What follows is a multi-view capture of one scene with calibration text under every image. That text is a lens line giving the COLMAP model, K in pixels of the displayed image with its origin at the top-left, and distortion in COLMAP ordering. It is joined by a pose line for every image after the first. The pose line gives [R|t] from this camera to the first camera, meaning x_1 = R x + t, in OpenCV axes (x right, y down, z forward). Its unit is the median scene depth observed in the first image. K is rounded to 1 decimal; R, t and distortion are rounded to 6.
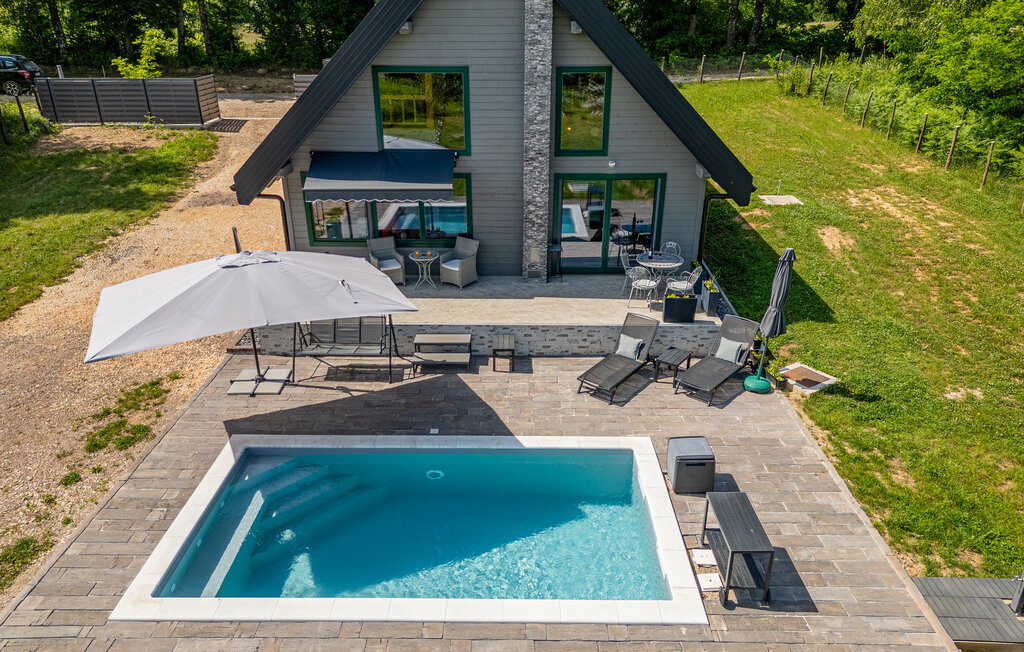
lens RADIAL K [[711.9, 0, 527.4], [0, 711.9, 305.7], [0, 0, 1]] dist [0.034780, -0.005394]
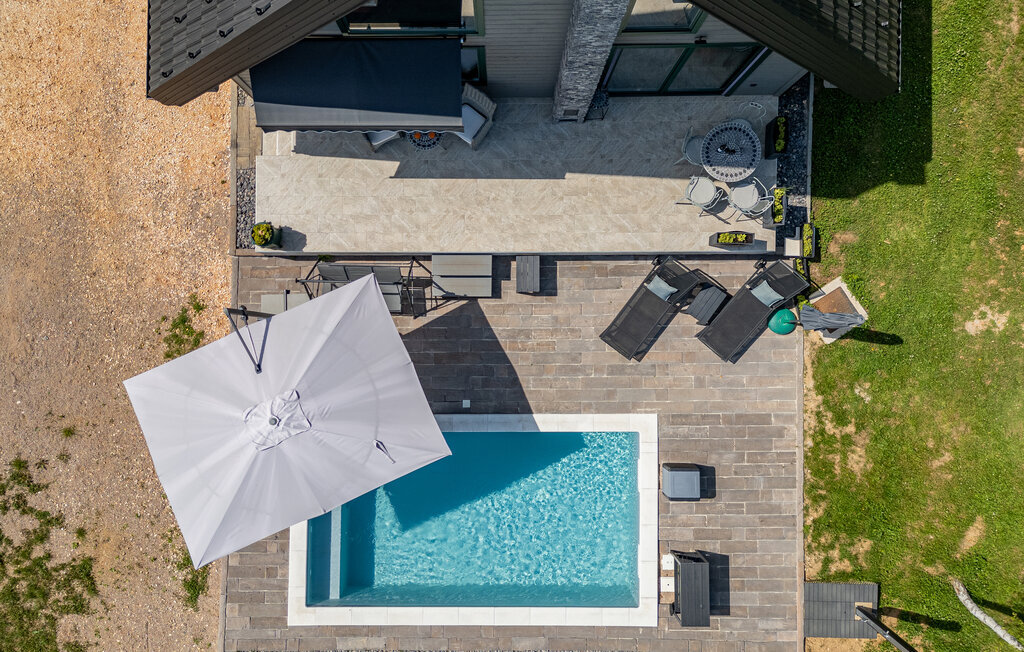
lens RADIAL K [[698.0, 0, 515.5], [0, 698.0, 377.7], [0, 0, 1]] dist [0.081008, -0.082915]
pose [[0.999711, 0.023985, -0.001307, -0.047115], [-0.008982, 0.423750, 0.905735, -0.749982], [0.022278, -0.905462, 0.423843, 0.506433]]
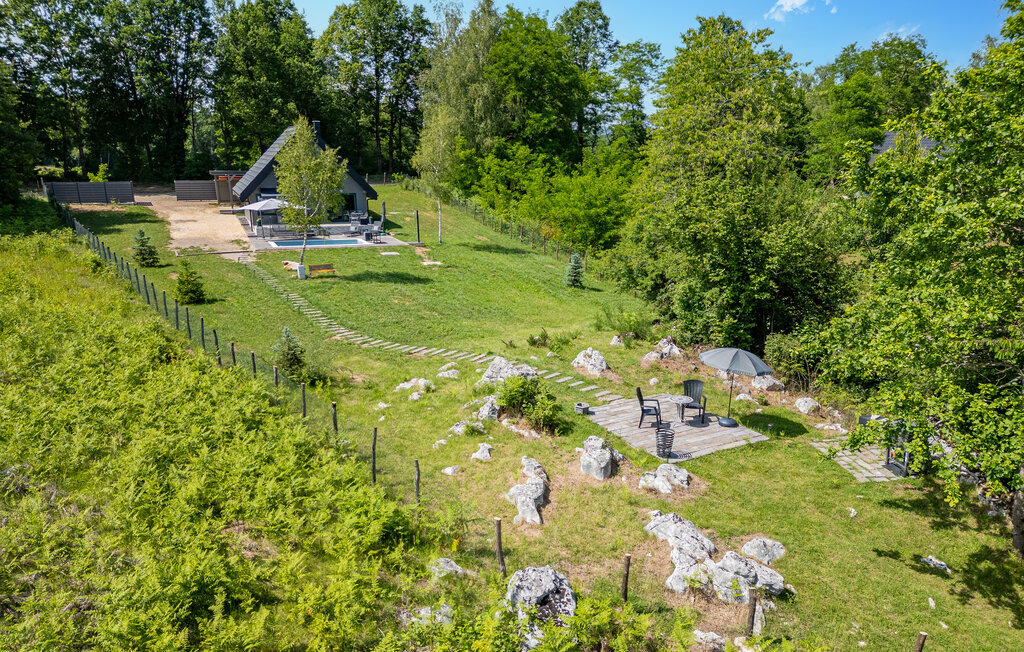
lens RADIAL K [[698.0, 0, 515.5], [0, 698.0, 377.7], [0, 0, 1]] dist [0.081008, -0.082915]
pose [[0.912518, -0.120923, 0.390754, -0.801660], [0.151398, 0.987306, -0.048024, 1.352939], [-0.379987, 0.102983, 0.919241, -3.381663]]
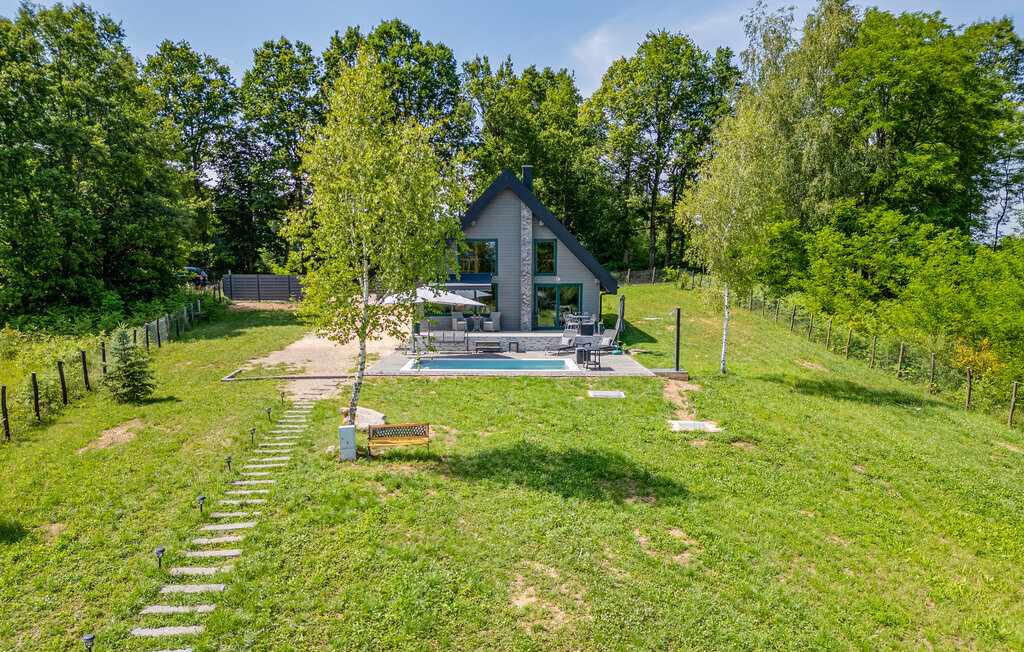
lens RADIAL K [[698.0, 0, 515.5], [0, 698.0, 377.7], [0, 0, 1]] dist [0.081008, -0.082915]
pose [[0.999886, -0.005447, 0.014093, -0.063127], [0.008647, 0.971201, -0.238107, 0.742791], [-0.012391, 0.238201, 0.971137, -1.287333]]
